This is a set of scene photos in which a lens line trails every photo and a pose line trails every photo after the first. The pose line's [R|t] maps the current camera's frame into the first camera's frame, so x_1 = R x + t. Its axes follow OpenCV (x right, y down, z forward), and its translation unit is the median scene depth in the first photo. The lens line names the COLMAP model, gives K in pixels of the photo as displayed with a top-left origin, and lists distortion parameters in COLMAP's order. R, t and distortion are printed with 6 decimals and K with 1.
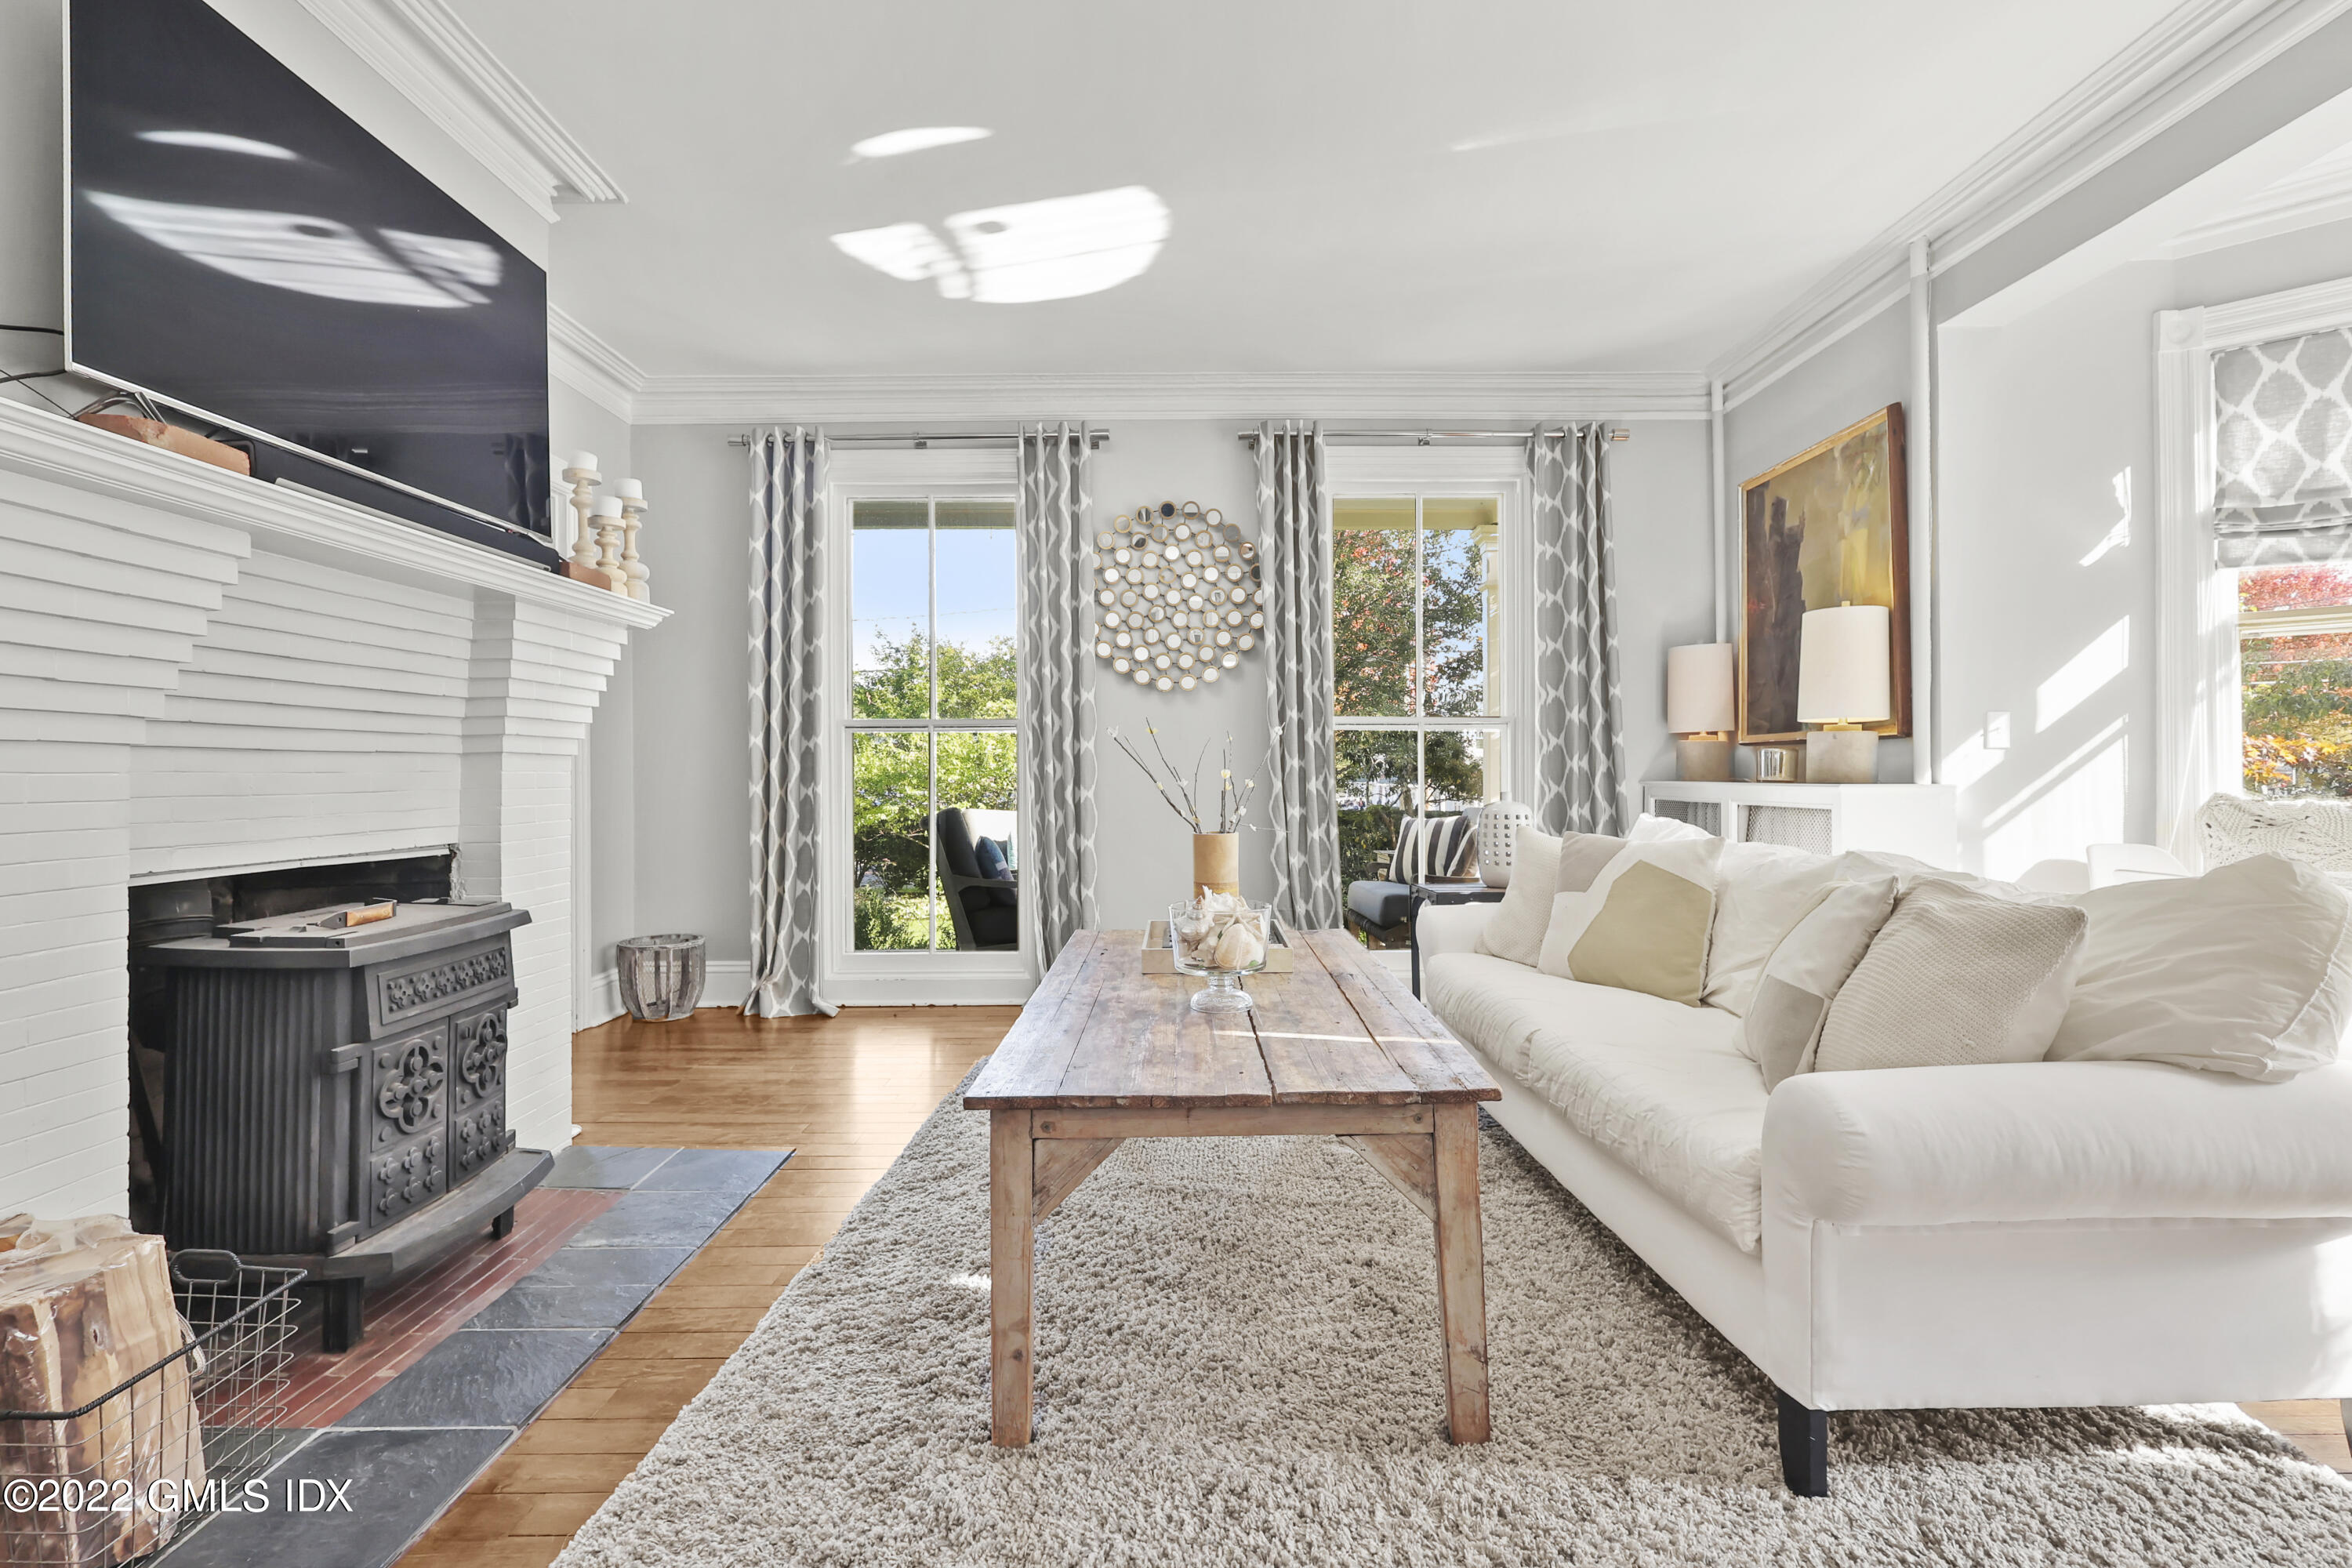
lens RADIAL K [[1091.0, 0, 1168.2], [0, 1091.0, 777.7], [0, 0, 1]] dist [0.000644, -0.000780]
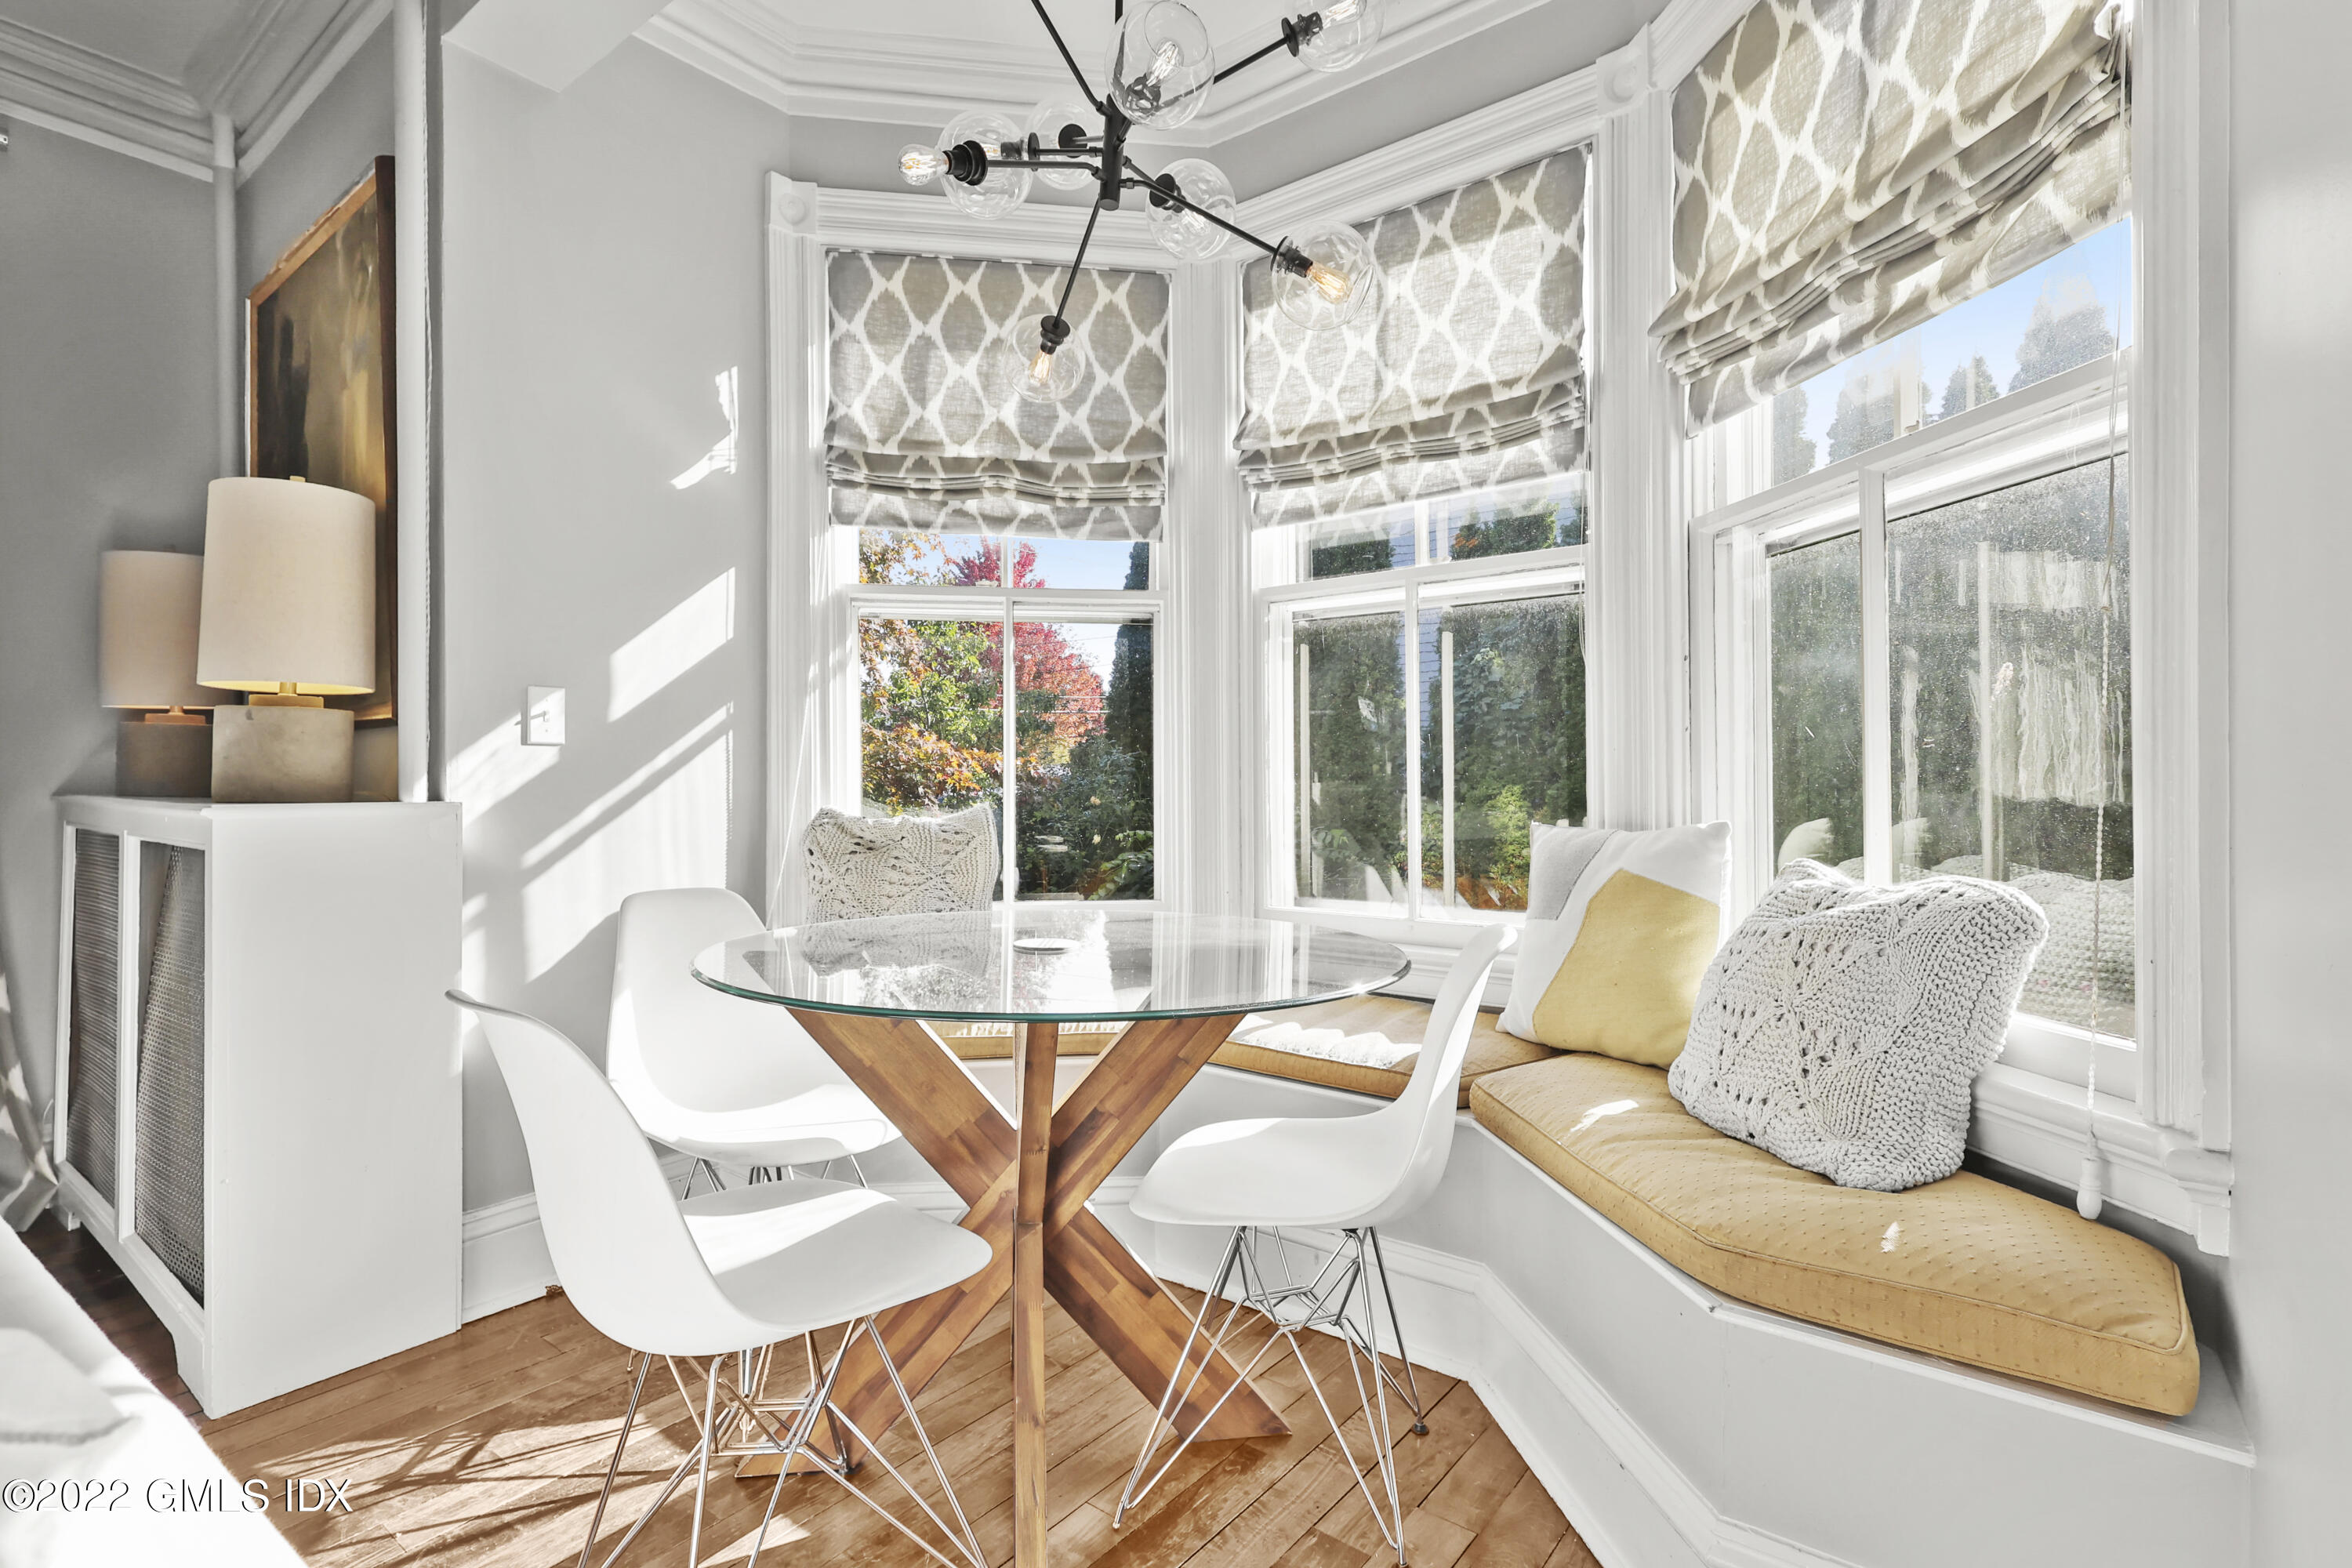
lens RADIAL K [[1091.0, 0, 1178.5], [0, 1091.0, 774.9], [0, 0, 1]] dist [0.000644, -0.000780]
pose [[0.600894, 0.003408, 0.799321, 0.487789], [-0.000811, 0.999993, -0.003655, -0.007217], [-0.799328, 0.001548, 0.600893, 0.328462]]
